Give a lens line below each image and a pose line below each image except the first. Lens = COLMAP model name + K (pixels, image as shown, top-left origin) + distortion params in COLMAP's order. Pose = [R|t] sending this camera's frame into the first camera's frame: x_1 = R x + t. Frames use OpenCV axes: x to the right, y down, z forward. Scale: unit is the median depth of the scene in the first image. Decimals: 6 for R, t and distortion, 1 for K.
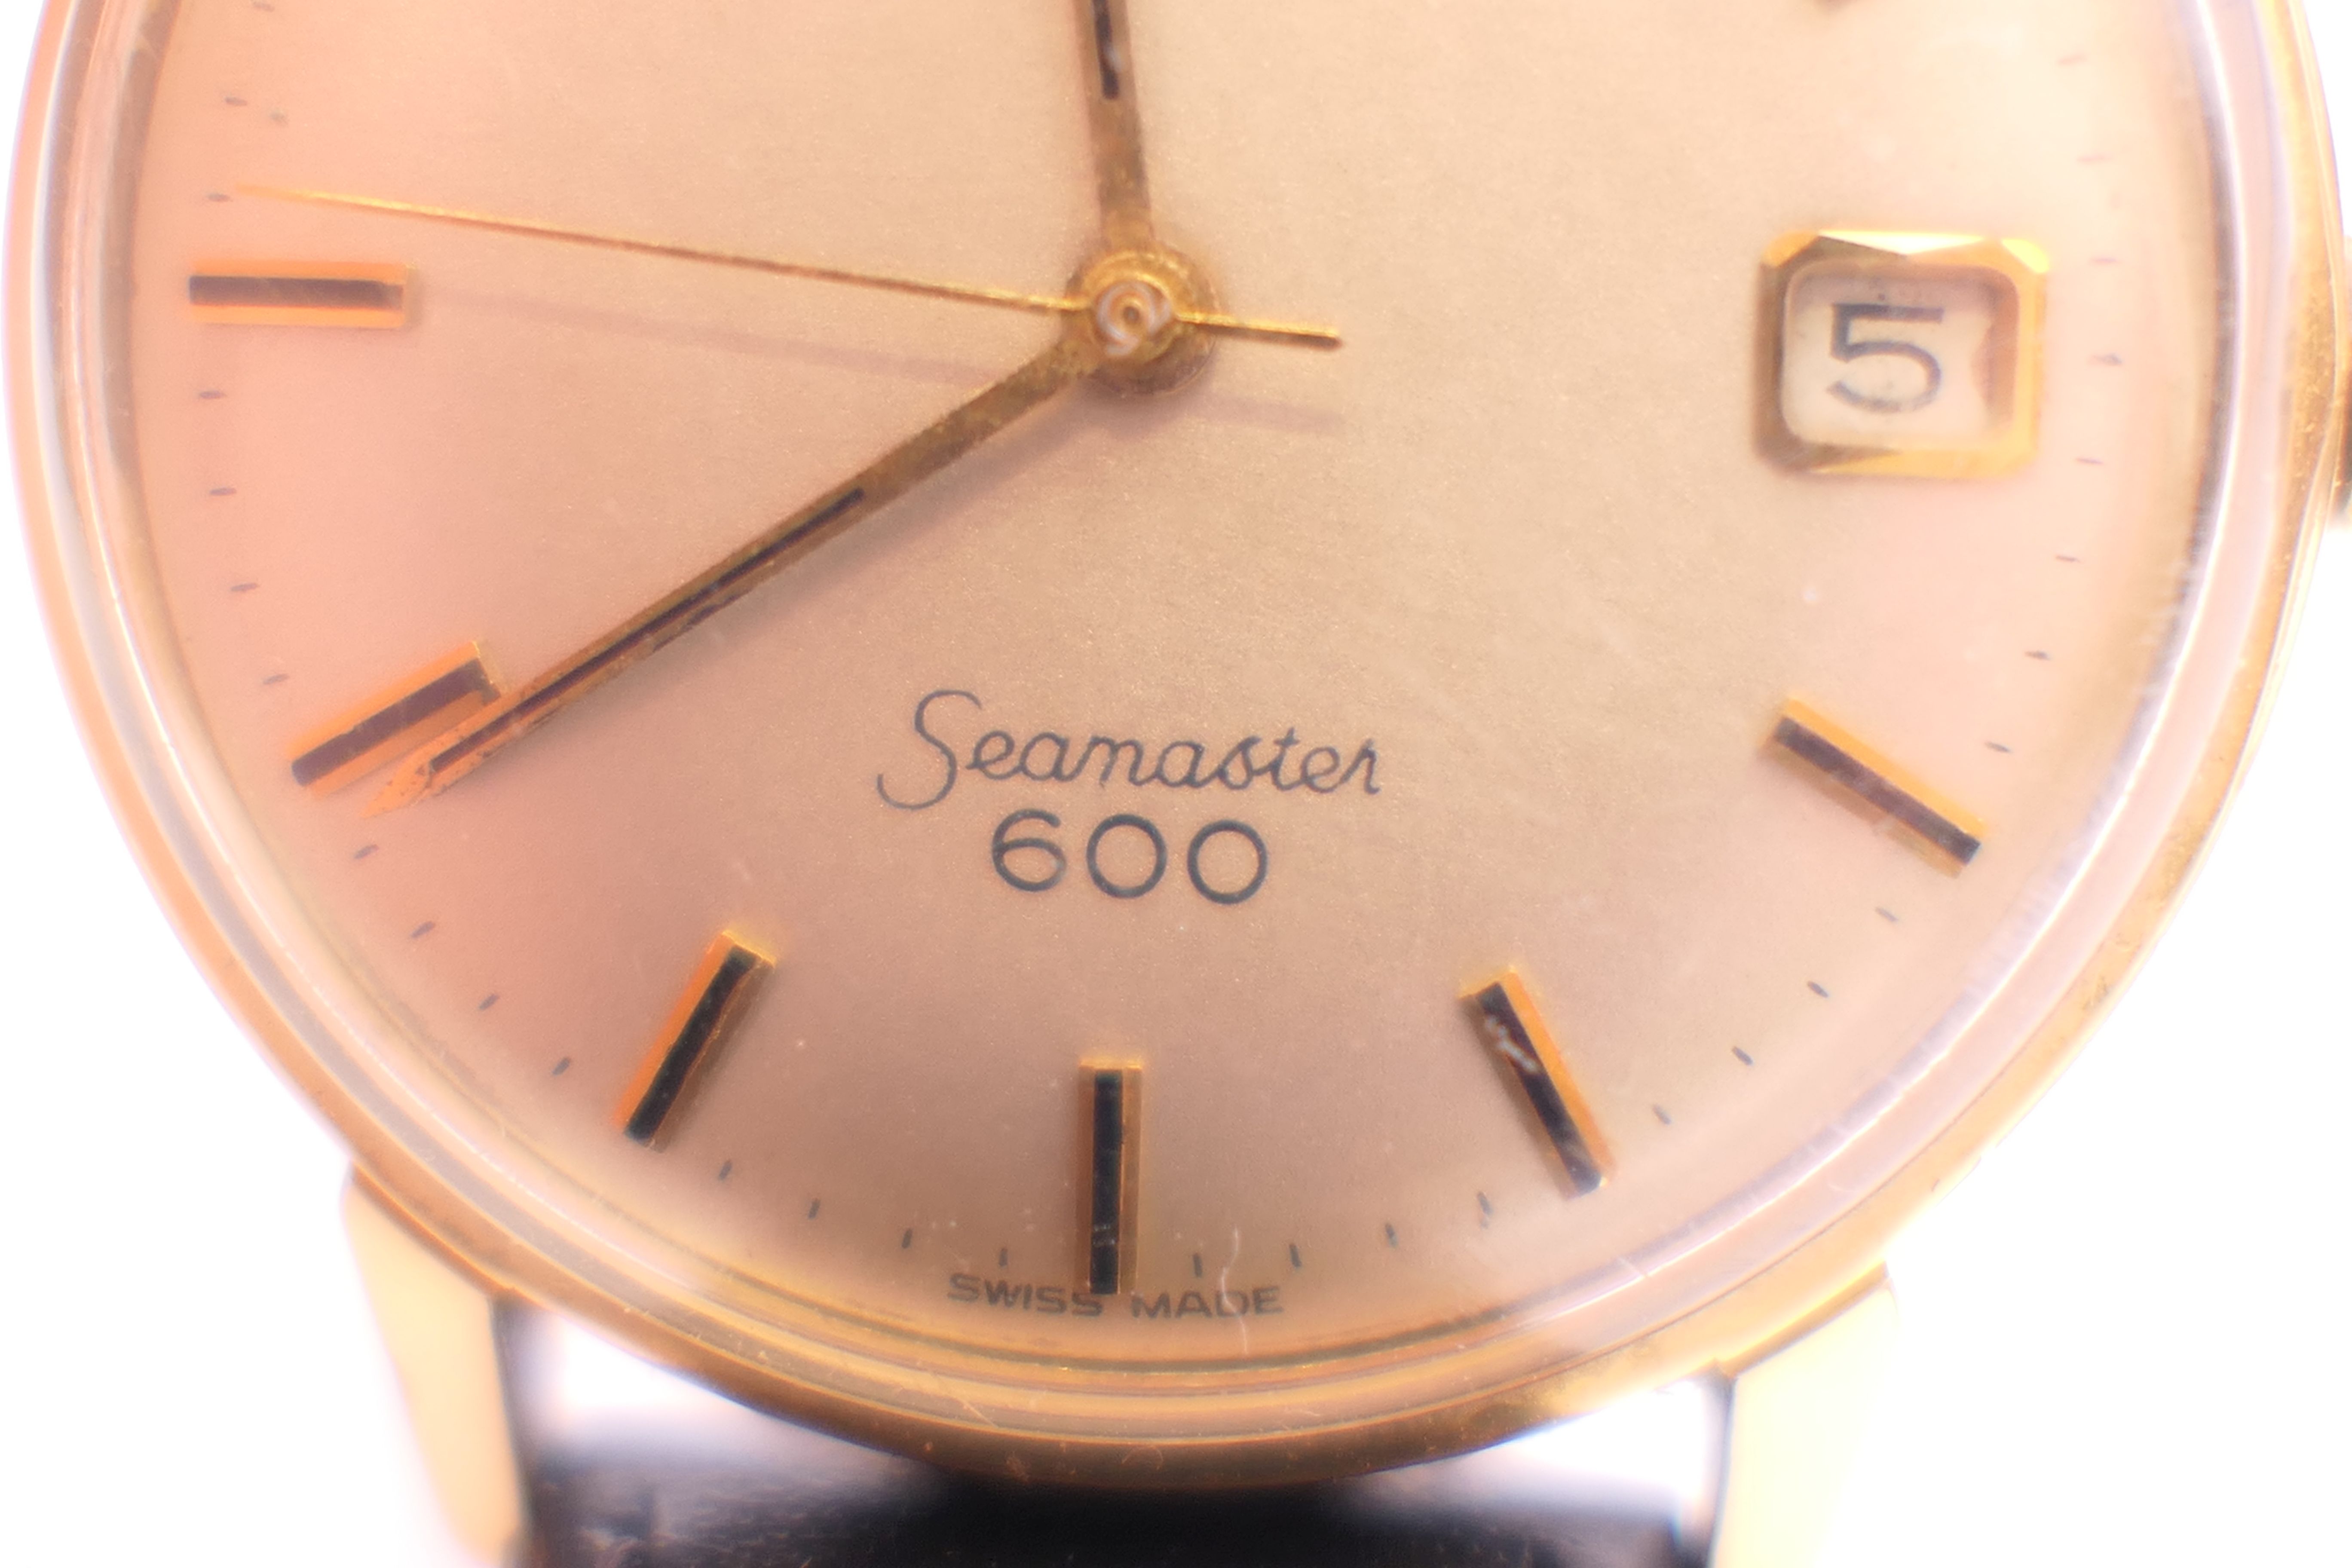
lens RADIAL K [[1637.6, 0, 1197.8], [0, 1637.6, 612.8], [0, 0, 1]] dist [-0.050132, 0.001249]
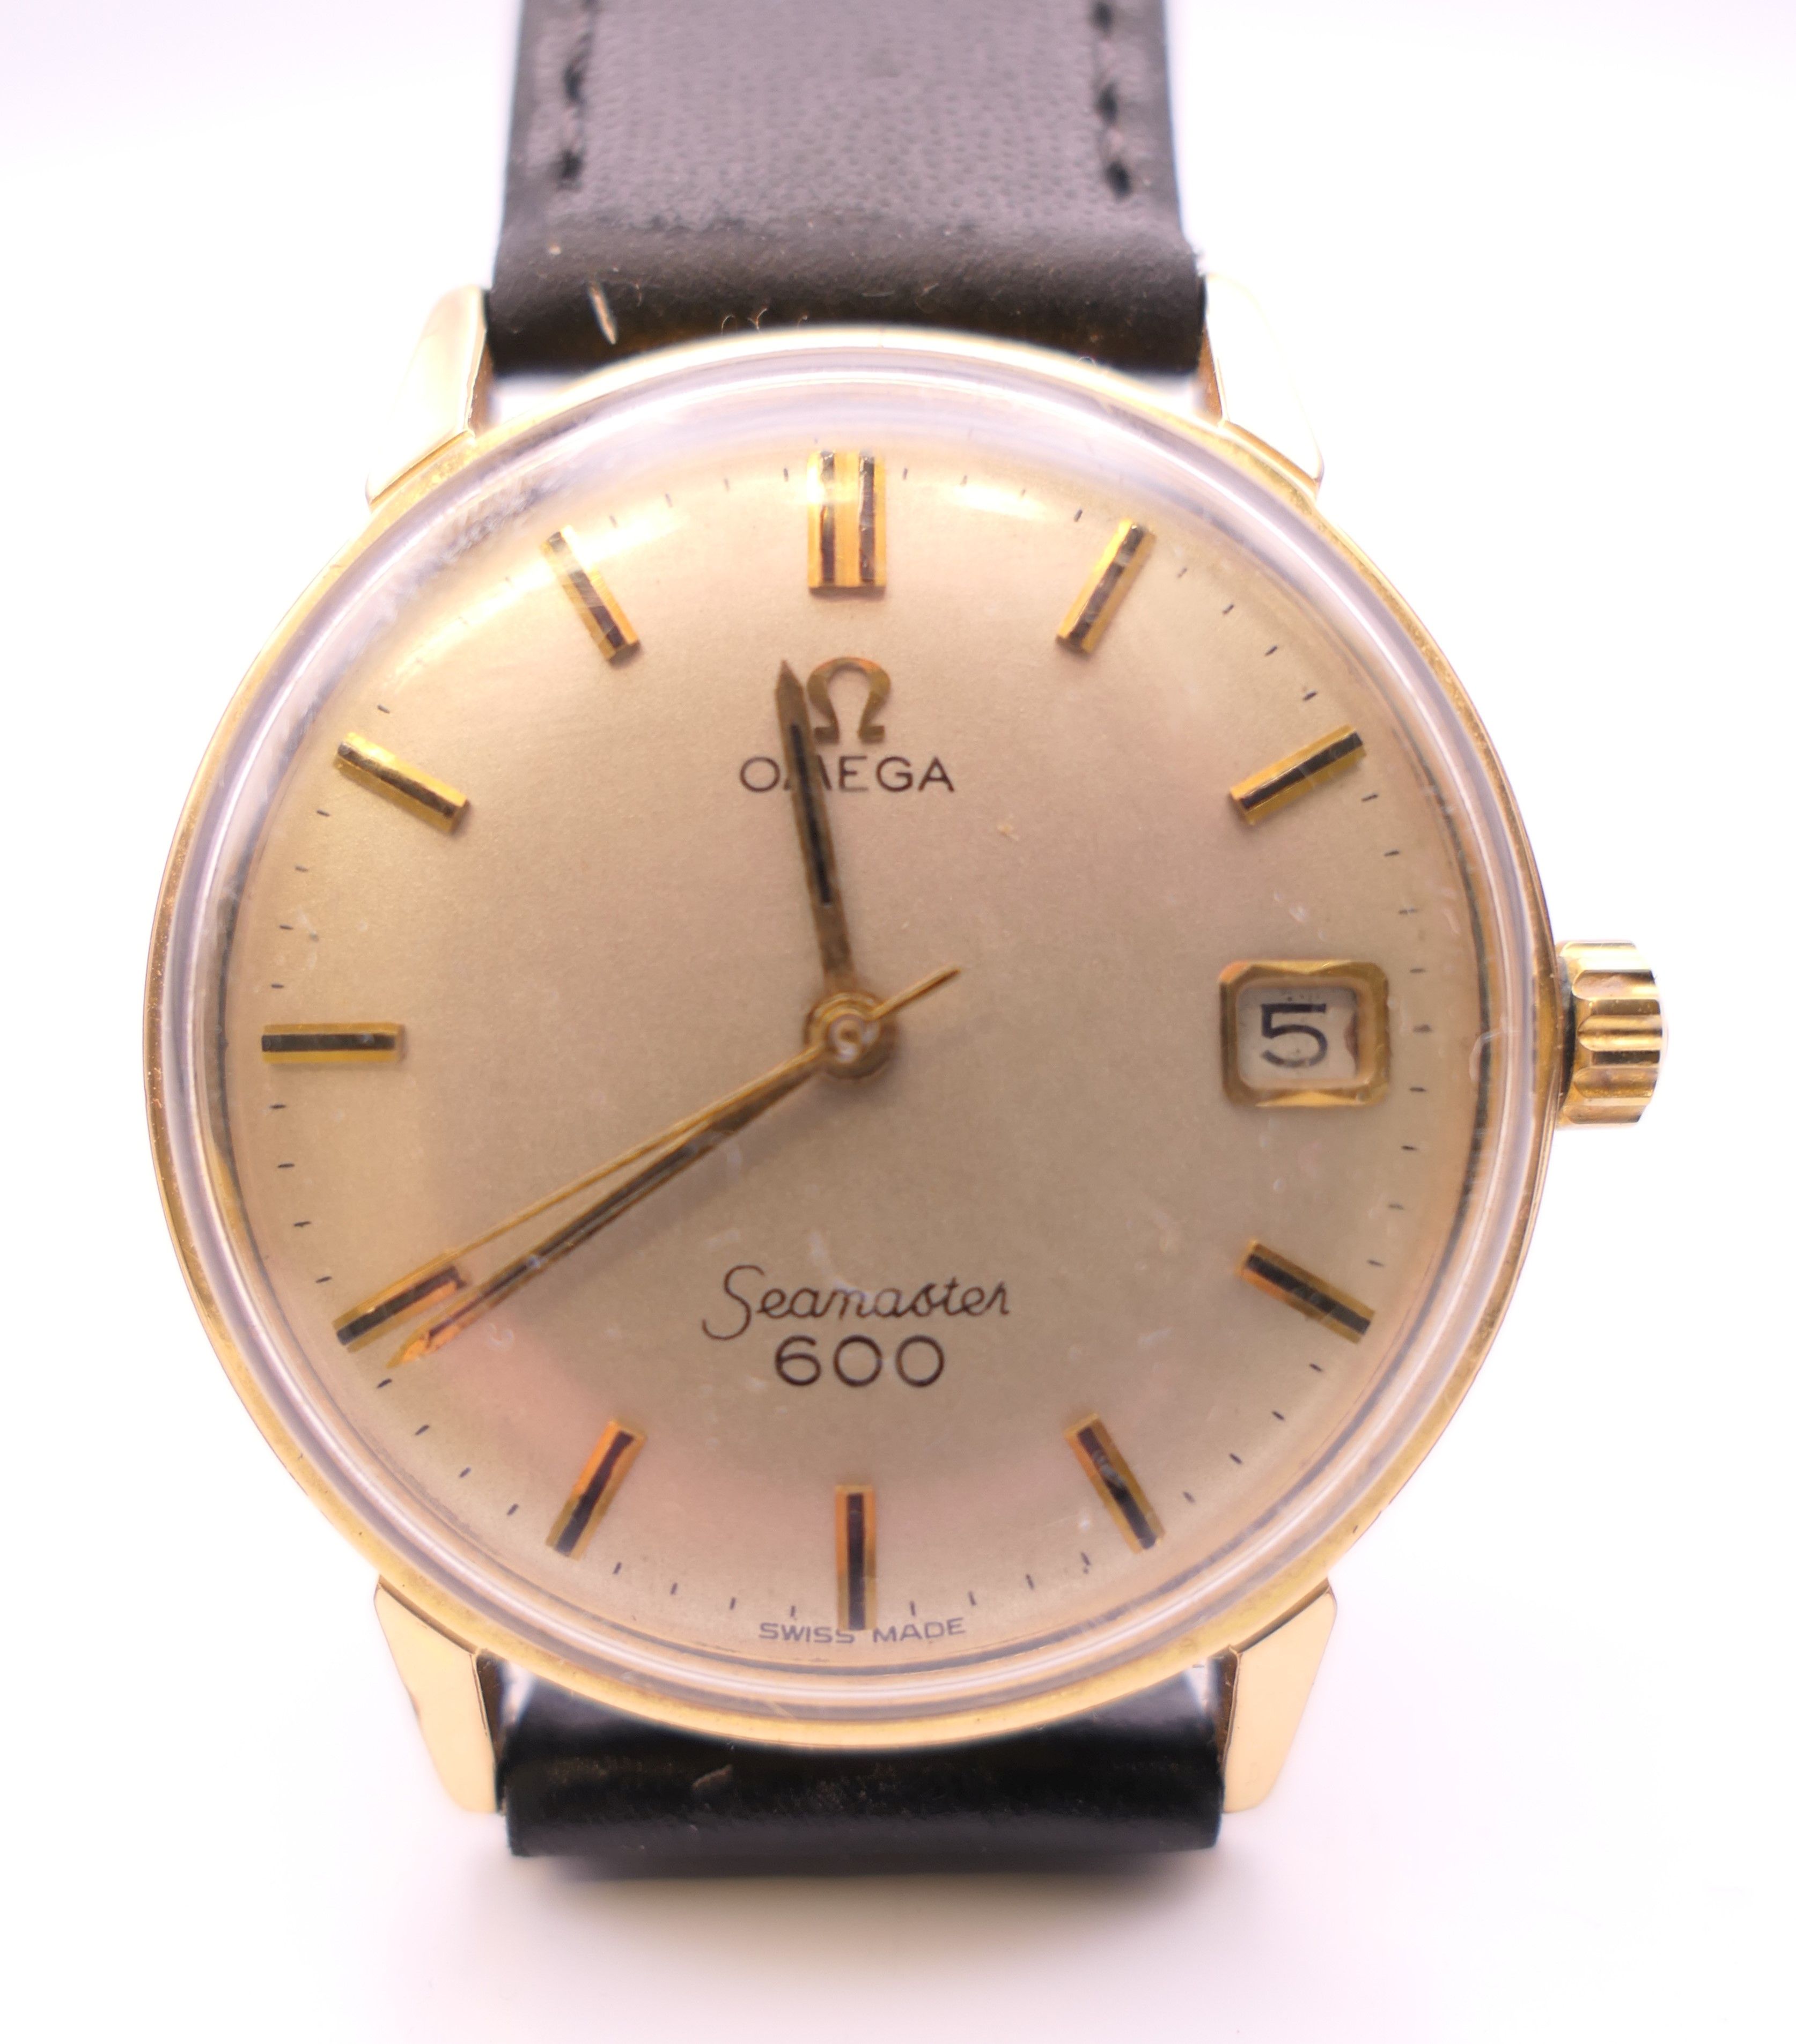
lens RADIAL K [[1604.5, 0, 900.4], [0, 1604.5, 1025.0], [0, 0, 1]] dist [0.068489, 0.001325]
pose [[0.998716, -0.050653, 0.000281, 0.015514], [0.049984, 0.984580, -0.167641, 0.089515], [0.008215, 0.167440, 0.985848, -0.637750]]
